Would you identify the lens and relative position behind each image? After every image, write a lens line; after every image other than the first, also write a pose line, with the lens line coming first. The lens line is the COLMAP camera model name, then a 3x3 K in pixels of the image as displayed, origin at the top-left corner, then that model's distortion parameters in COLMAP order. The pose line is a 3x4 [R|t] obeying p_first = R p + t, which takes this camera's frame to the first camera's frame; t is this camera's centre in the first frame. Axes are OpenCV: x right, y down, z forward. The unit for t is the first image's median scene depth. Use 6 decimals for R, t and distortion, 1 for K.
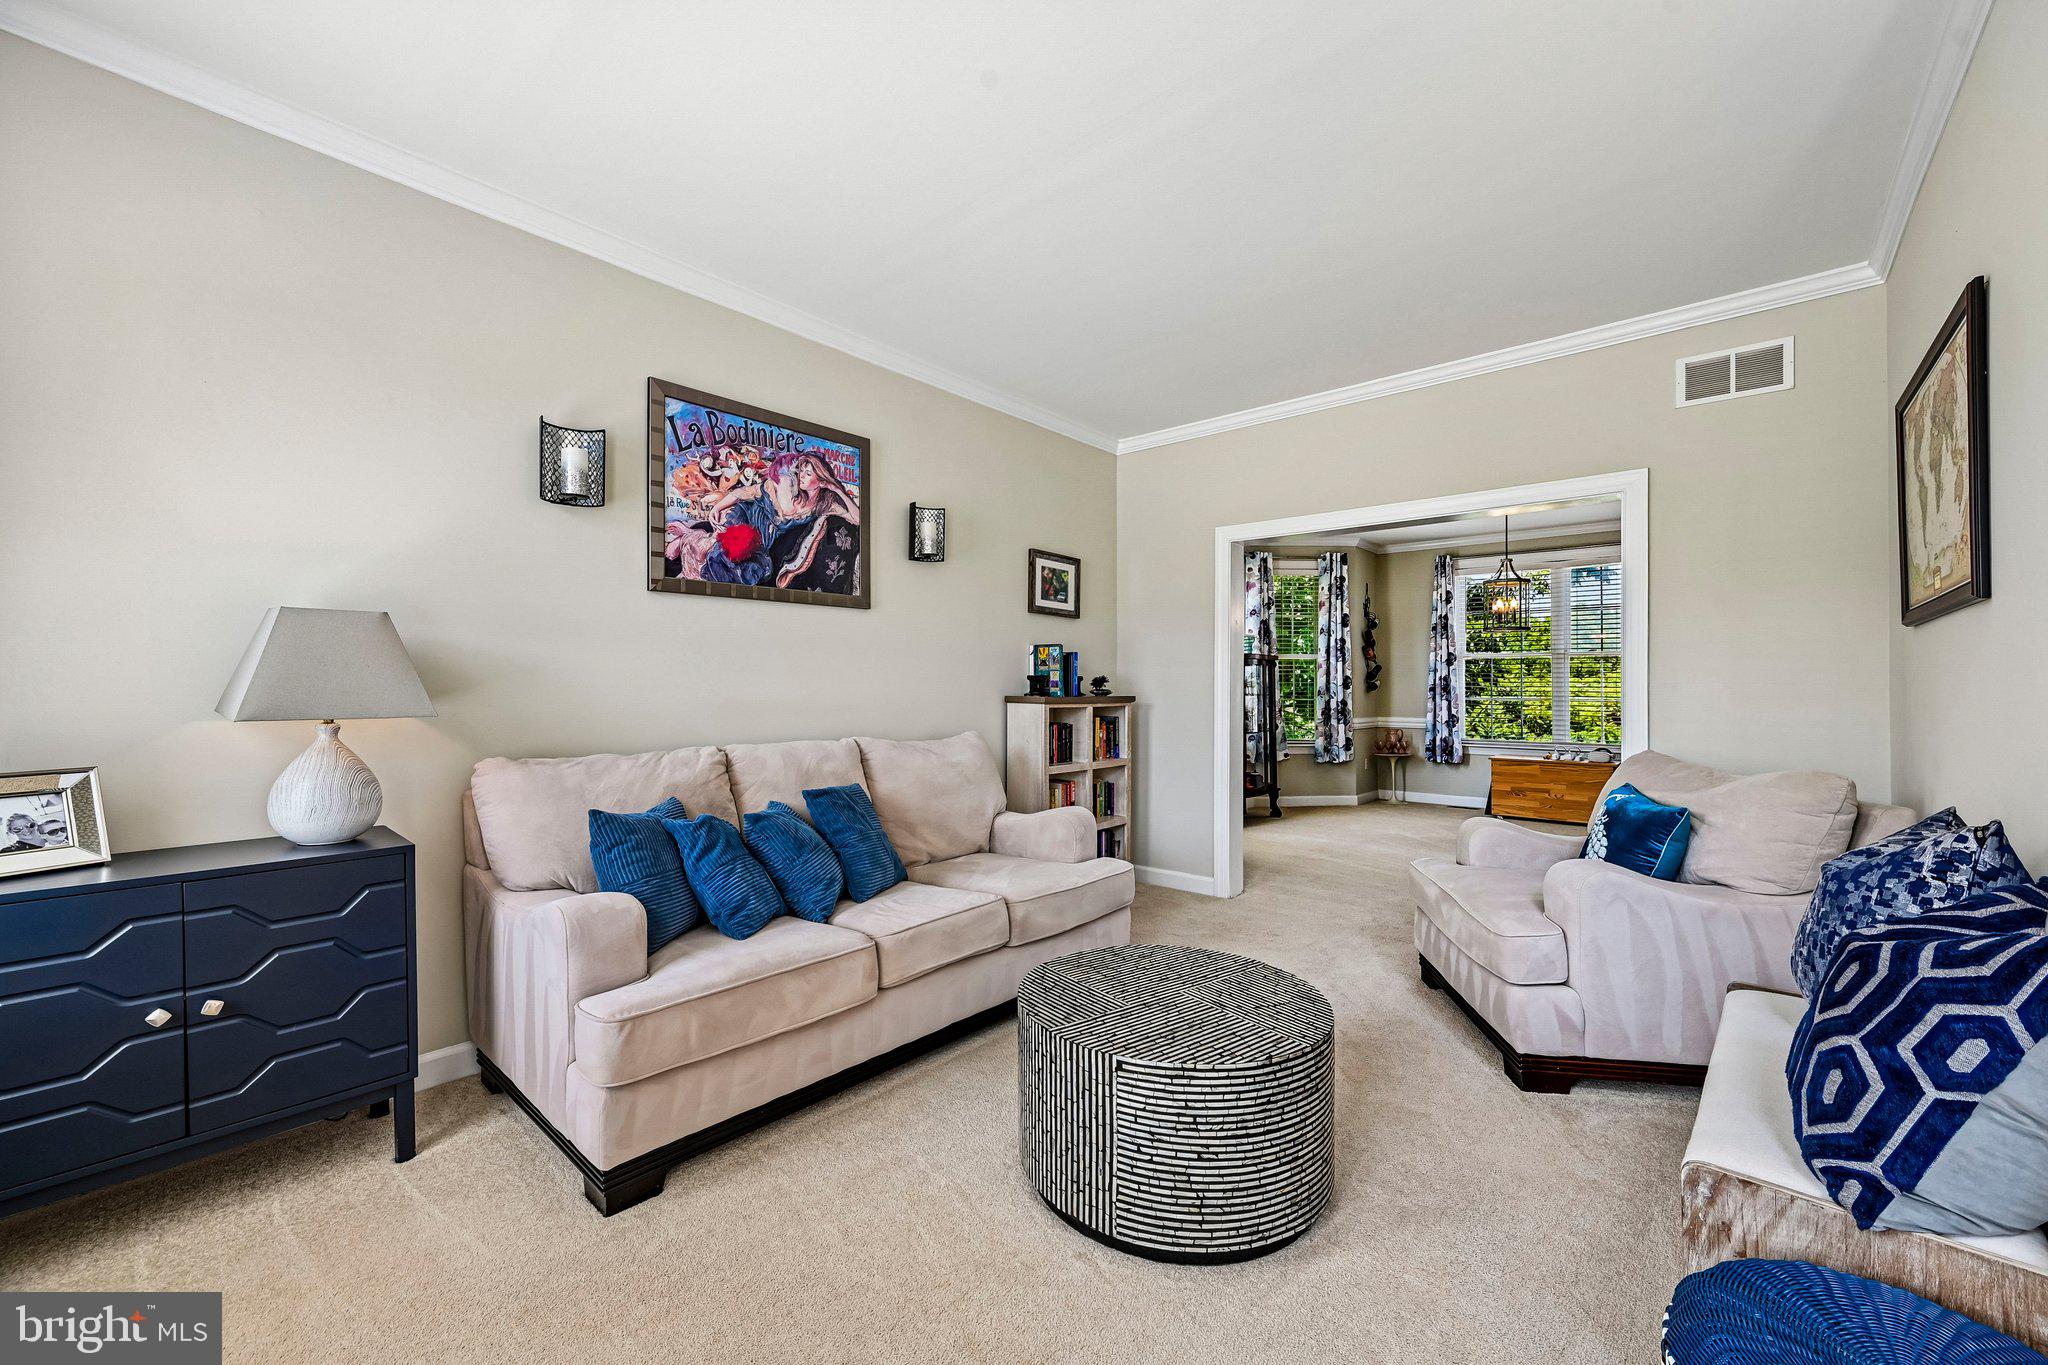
lens RADIAL K [[804.6, 0, 1031.2], [0, 804.6, 672.0], [0, 0, 1]] dist [0.001044, 0.000375]
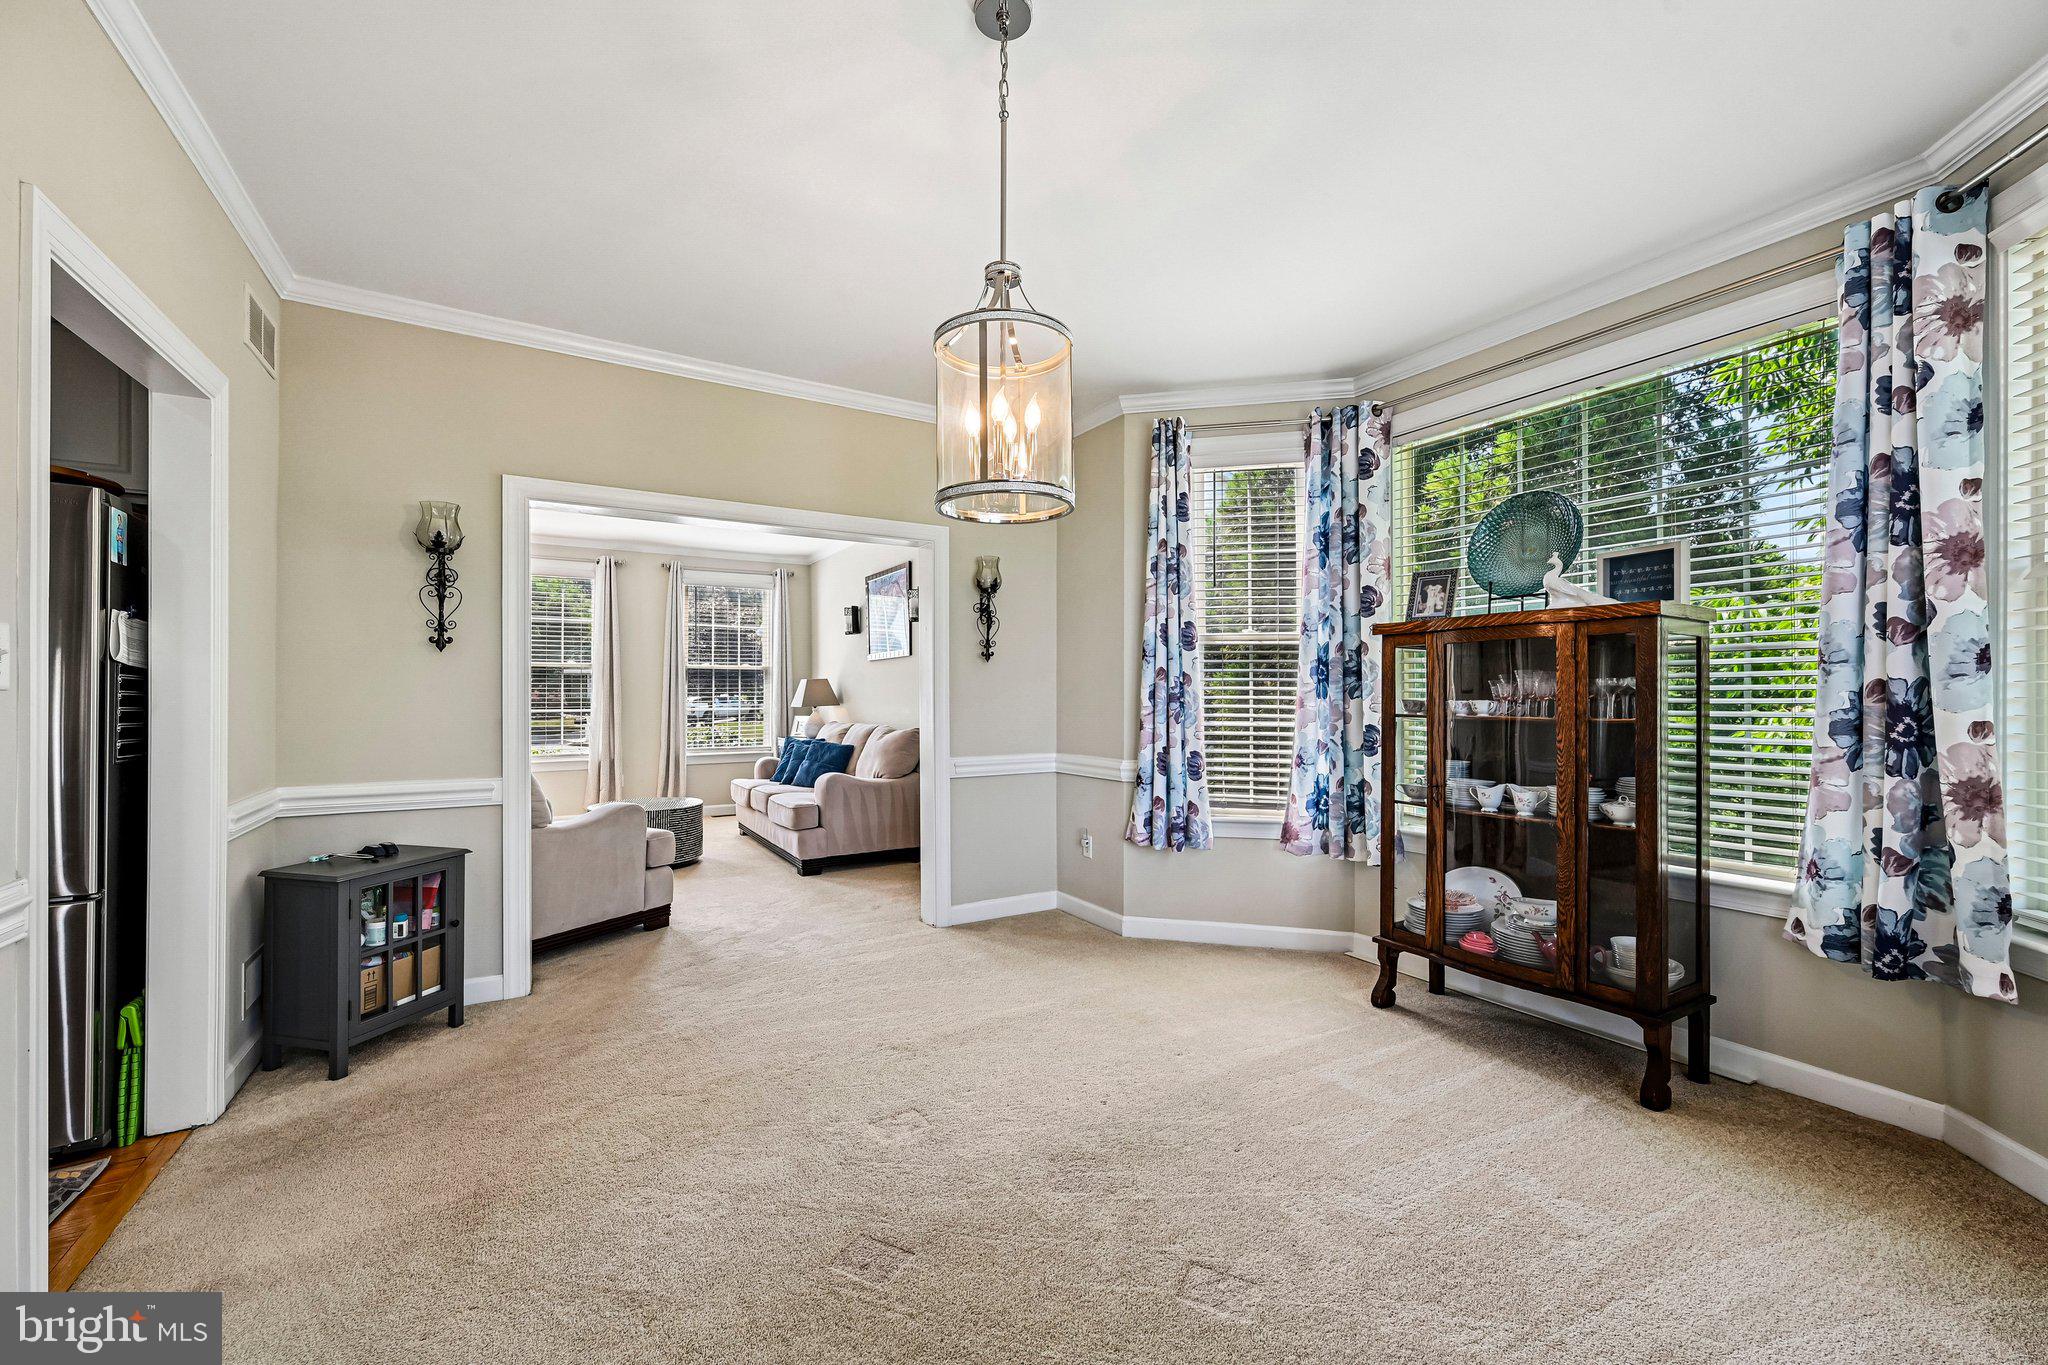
lens RADIAL K [[803.7, 0, 1032.8], [0, 803.7, 689.7], [0, 0, 1]] dist [-0.002828, 0.000620]
pose [[-0.295369, -0.010083, -0.955330, 0.630744], [0.019114, 0.999682, -0.016460, 0.014308], [0.955192, -0.023122, -0.295082, 0.792832]]
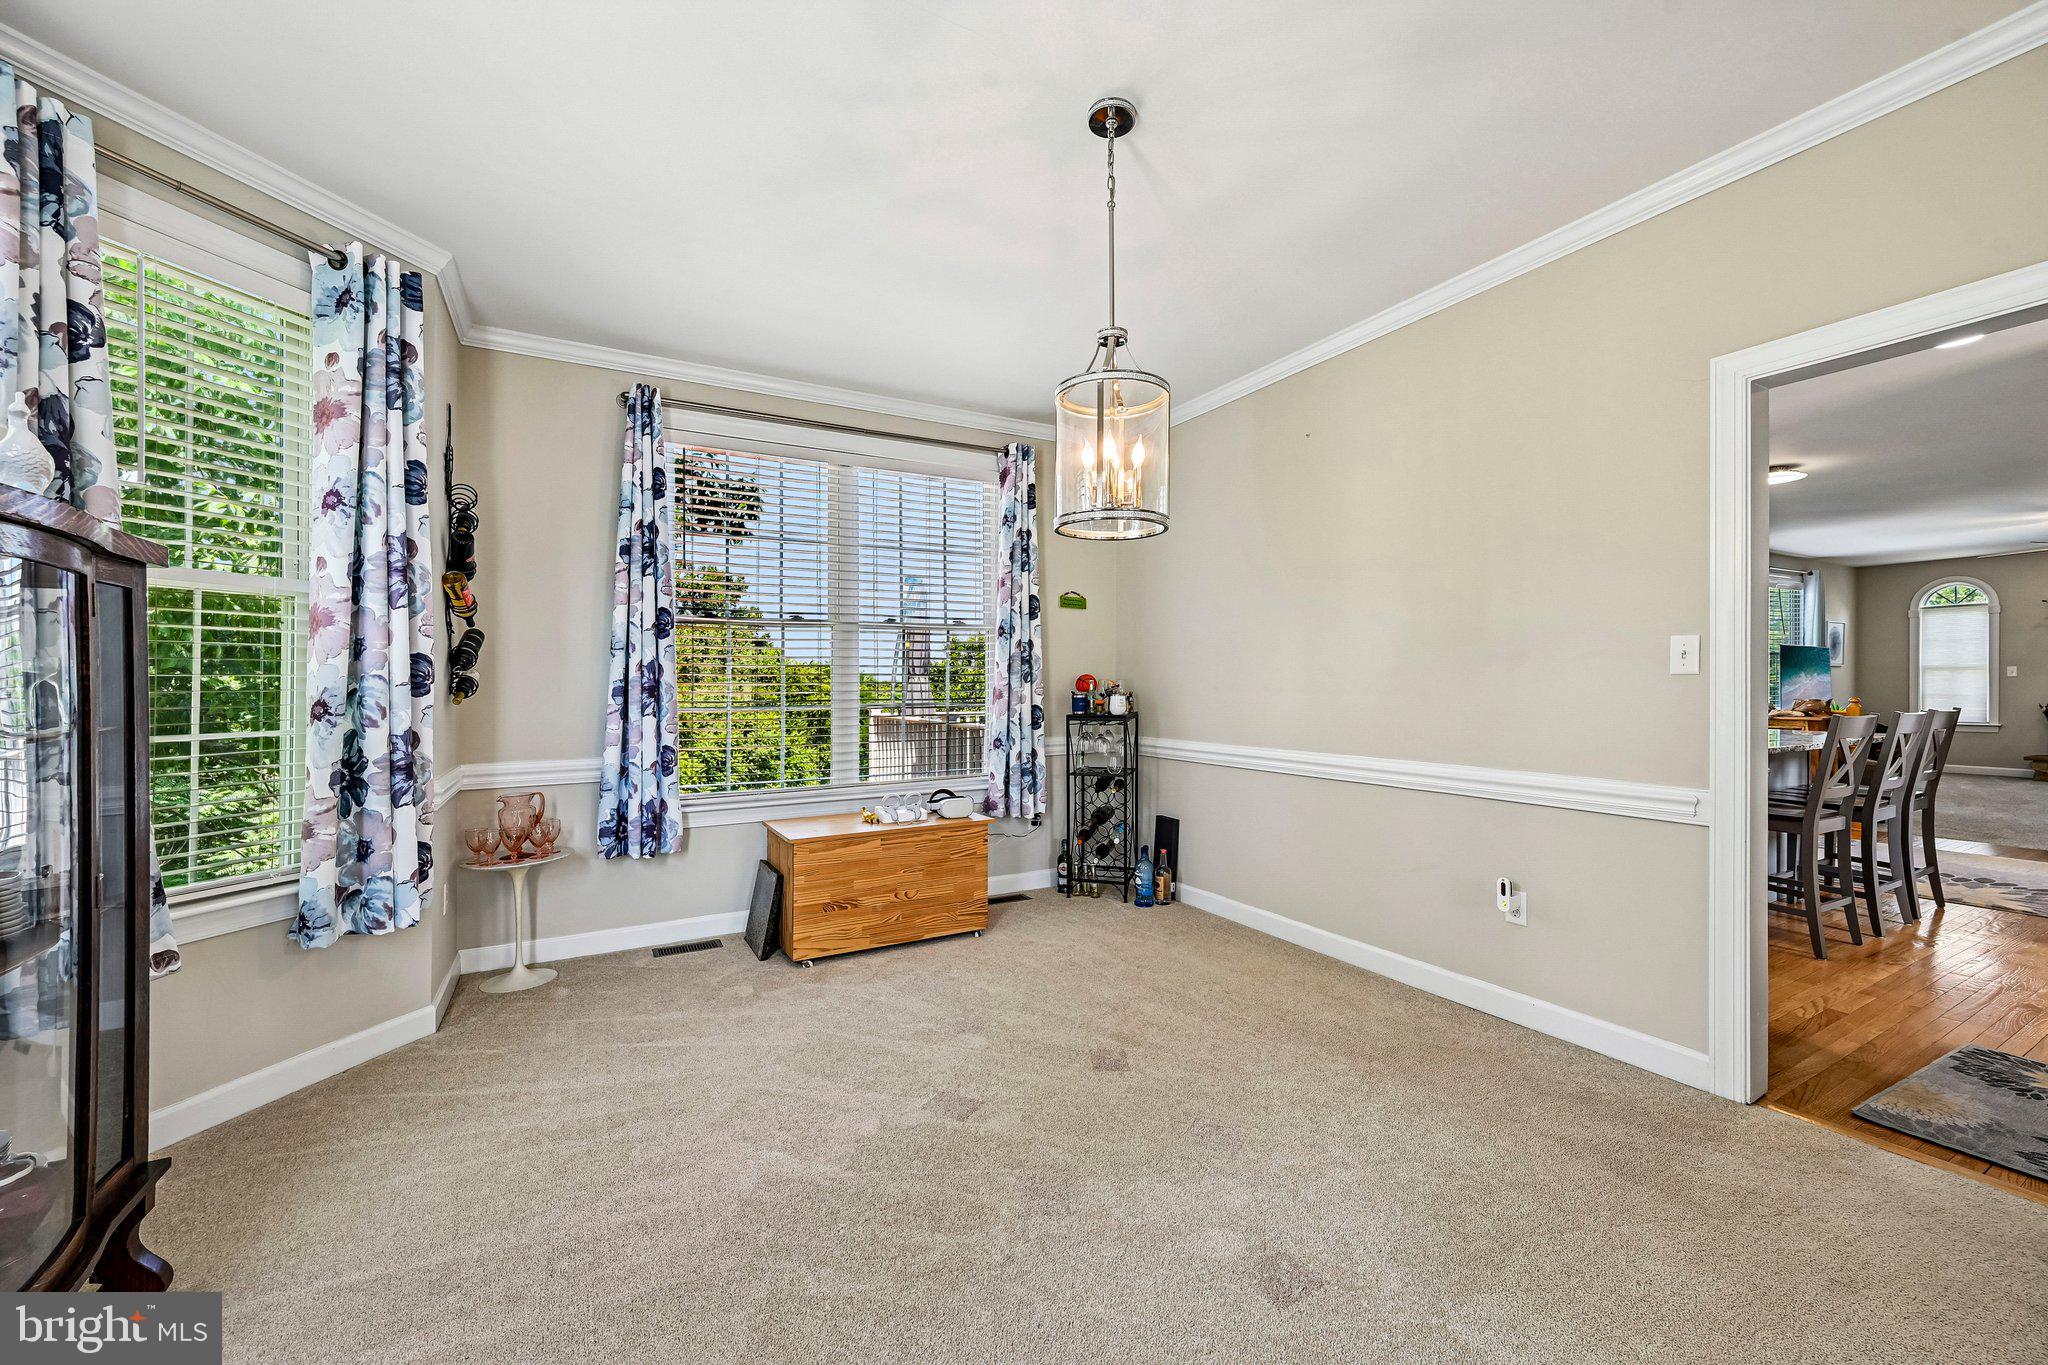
lens RADIAL K [[807.5, 0, 1033.5], [0, 807.5, 682.4], [0, 0, 1]] dist [-0.001012, -0.000104]
pose [[0.329554, -0.006301, 0.944116, 0.166567], [-0.011067, 0.999883, 0.010536, 0.009844], [-0.944072, -0.013921, 0.329446, 0.658861]]
